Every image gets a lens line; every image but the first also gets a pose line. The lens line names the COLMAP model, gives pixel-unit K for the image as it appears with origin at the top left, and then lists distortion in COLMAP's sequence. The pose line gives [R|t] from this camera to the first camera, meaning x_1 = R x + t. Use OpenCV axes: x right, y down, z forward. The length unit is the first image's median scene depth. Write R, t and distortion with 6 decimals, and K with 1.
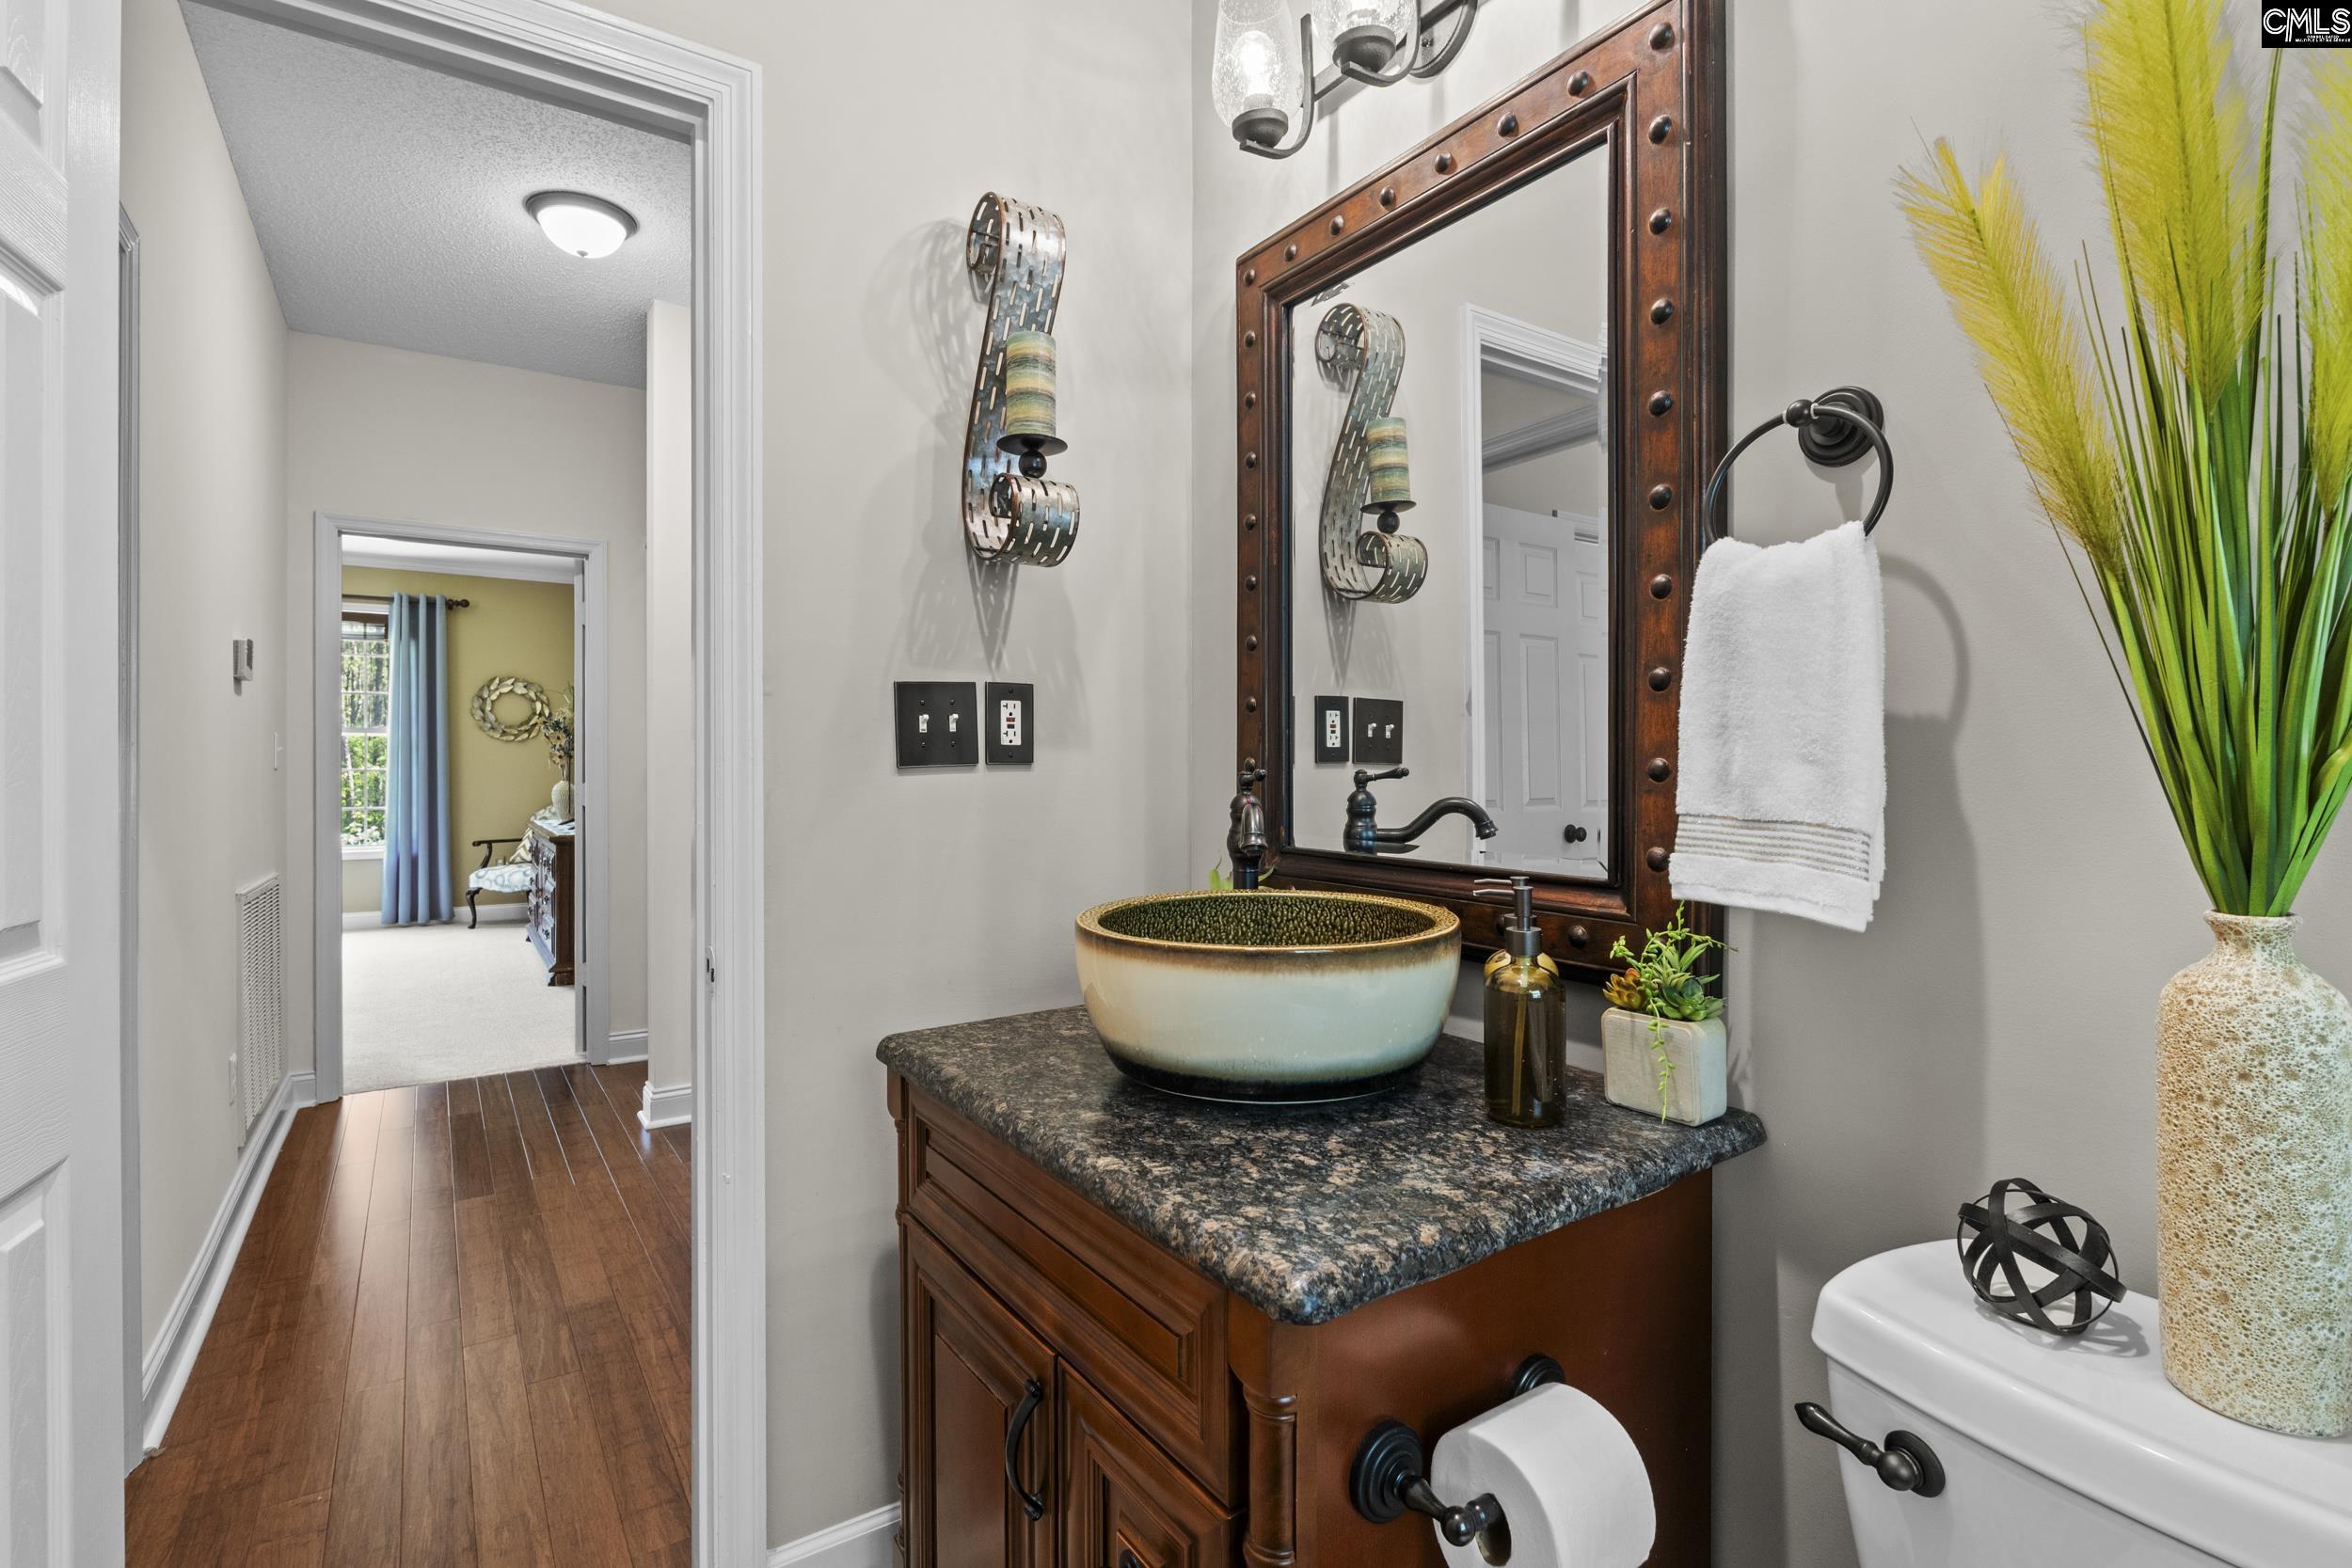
lens RADIAL K [[1087.8, 0, 1169.3], [0, 1087.8, 771.1], [0, 0, 1]] dist [-0.008639, 0.000760]
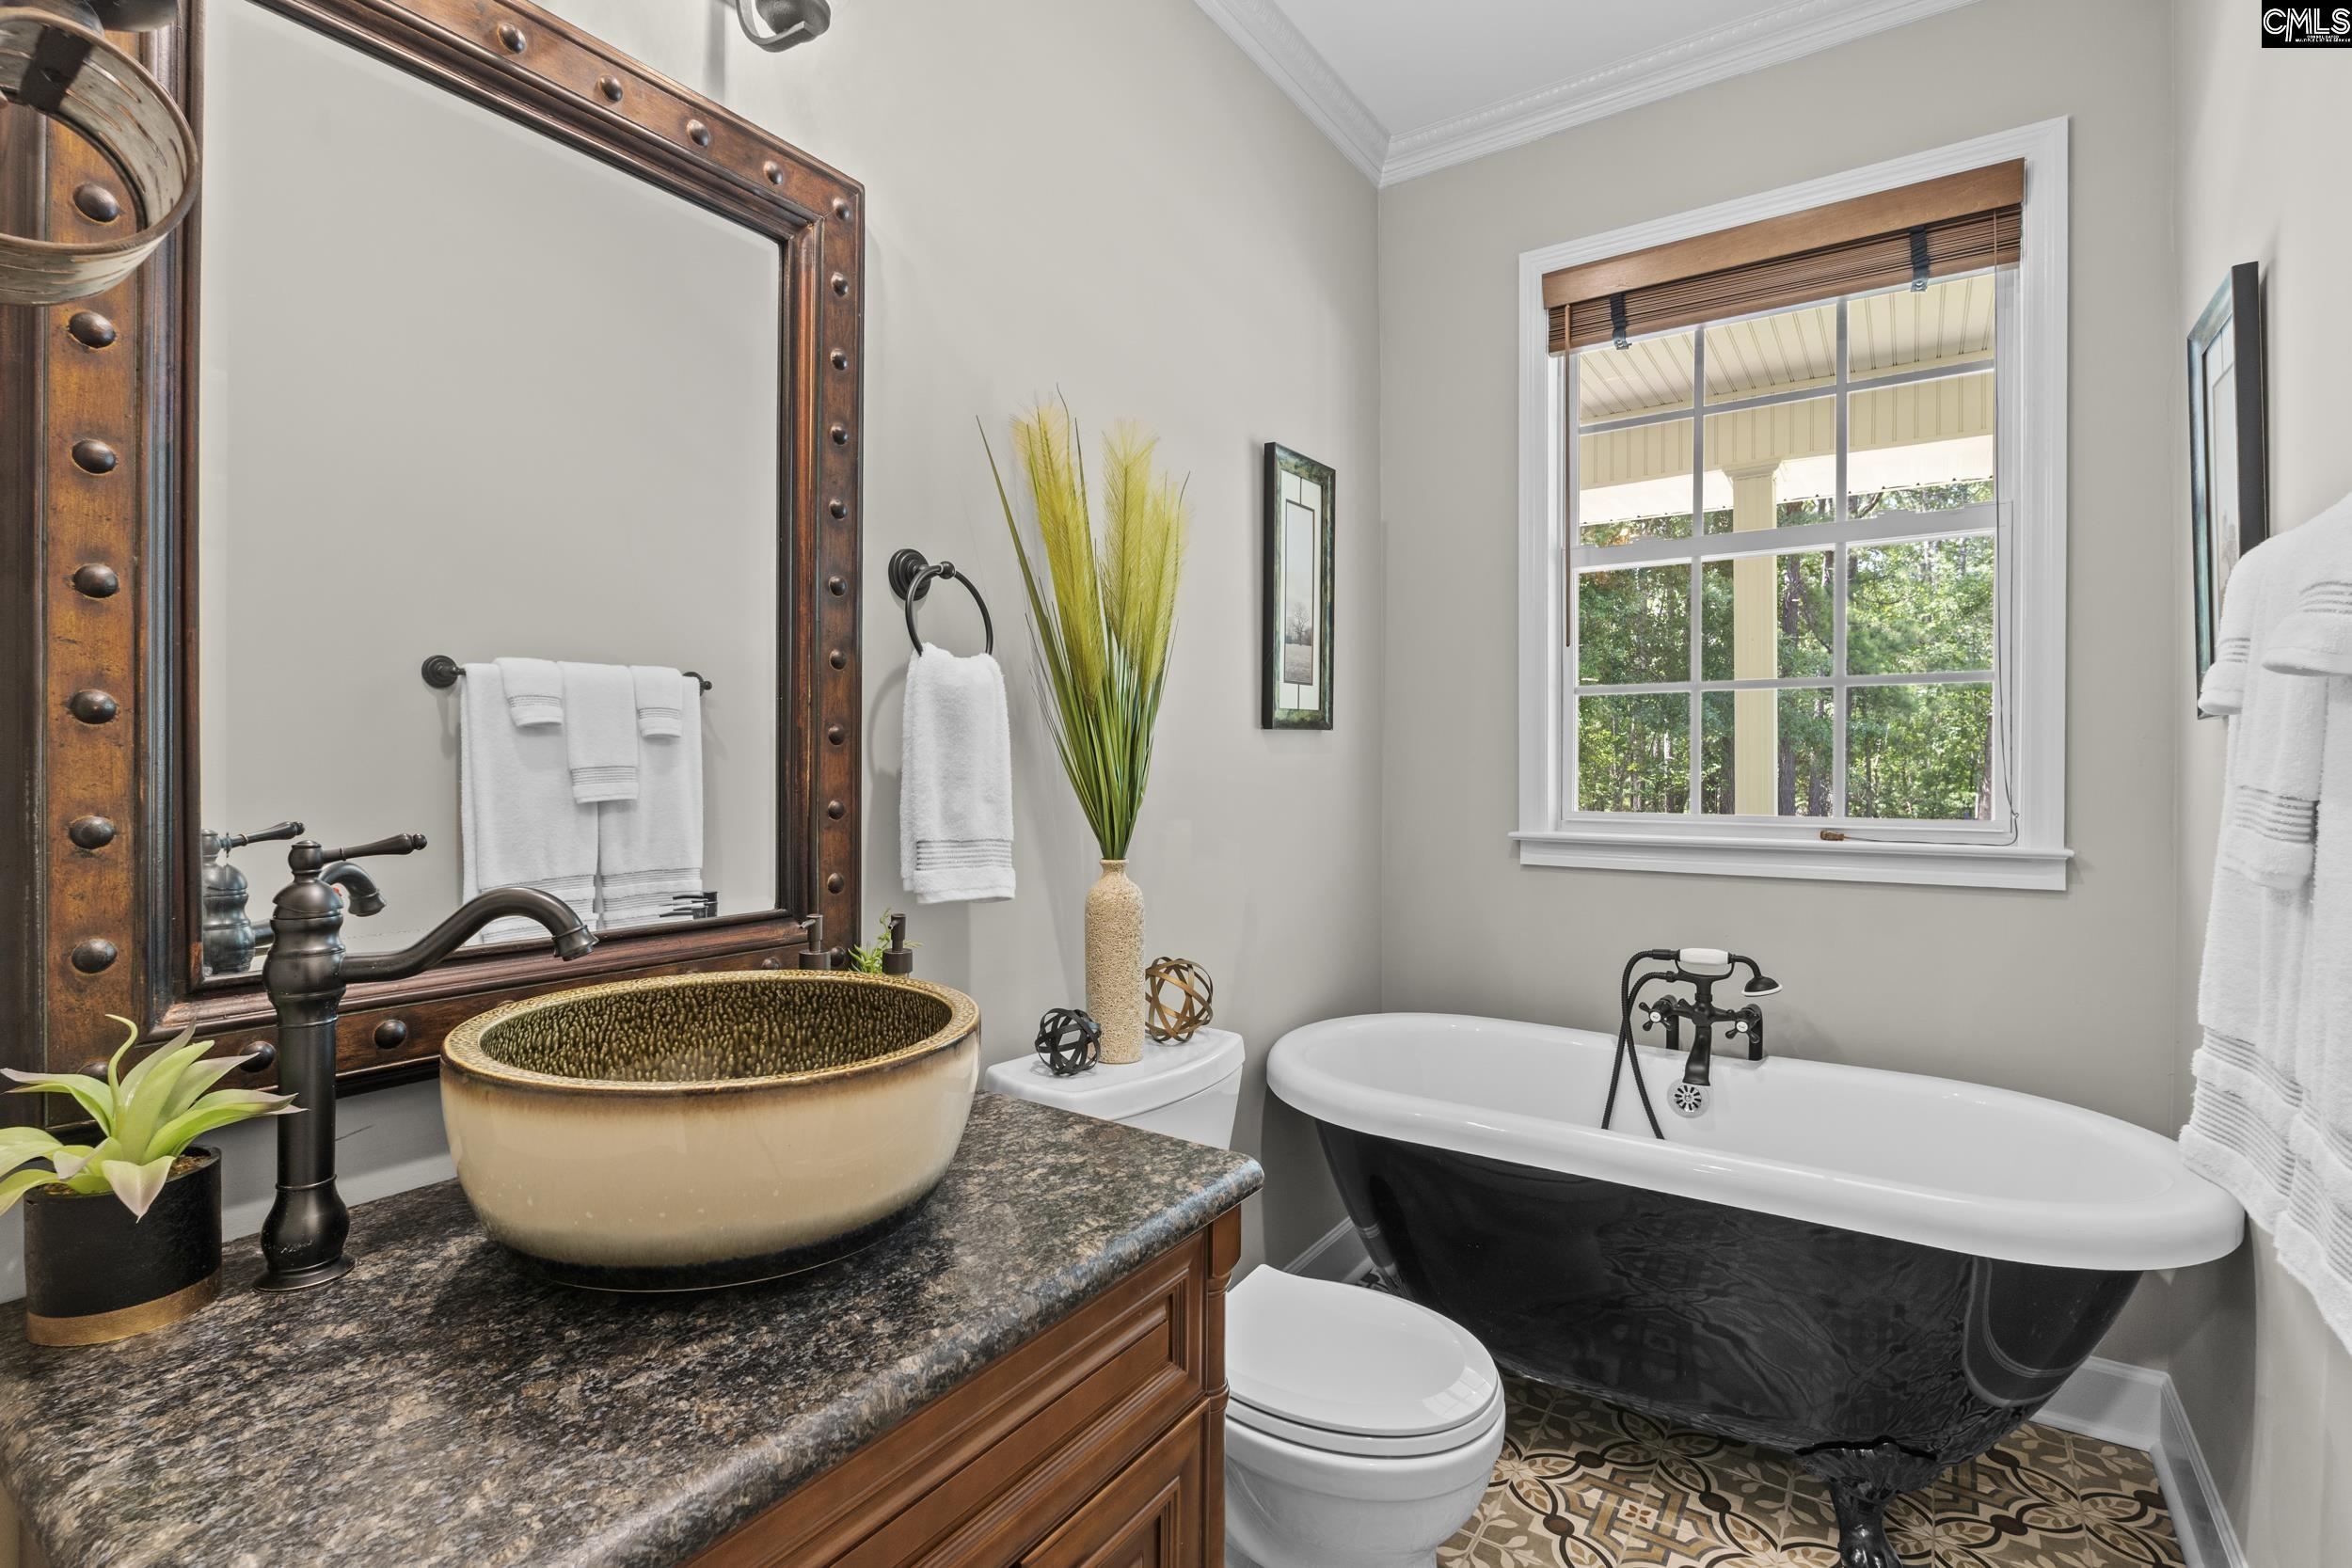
lens RADIAL K [[1087.8, 0, 1173.1], [0, 1087.8, 769.4], [0, 0, 1]] dist [-0.008639, 0.000760]
pose [[-0.363588, -0.008006, 0.931525, -0.975416], [0.002549, 0.999951, 0.009589, -0.067249], [-0.931556, 0.005861, -0.363550, 1.293823]]
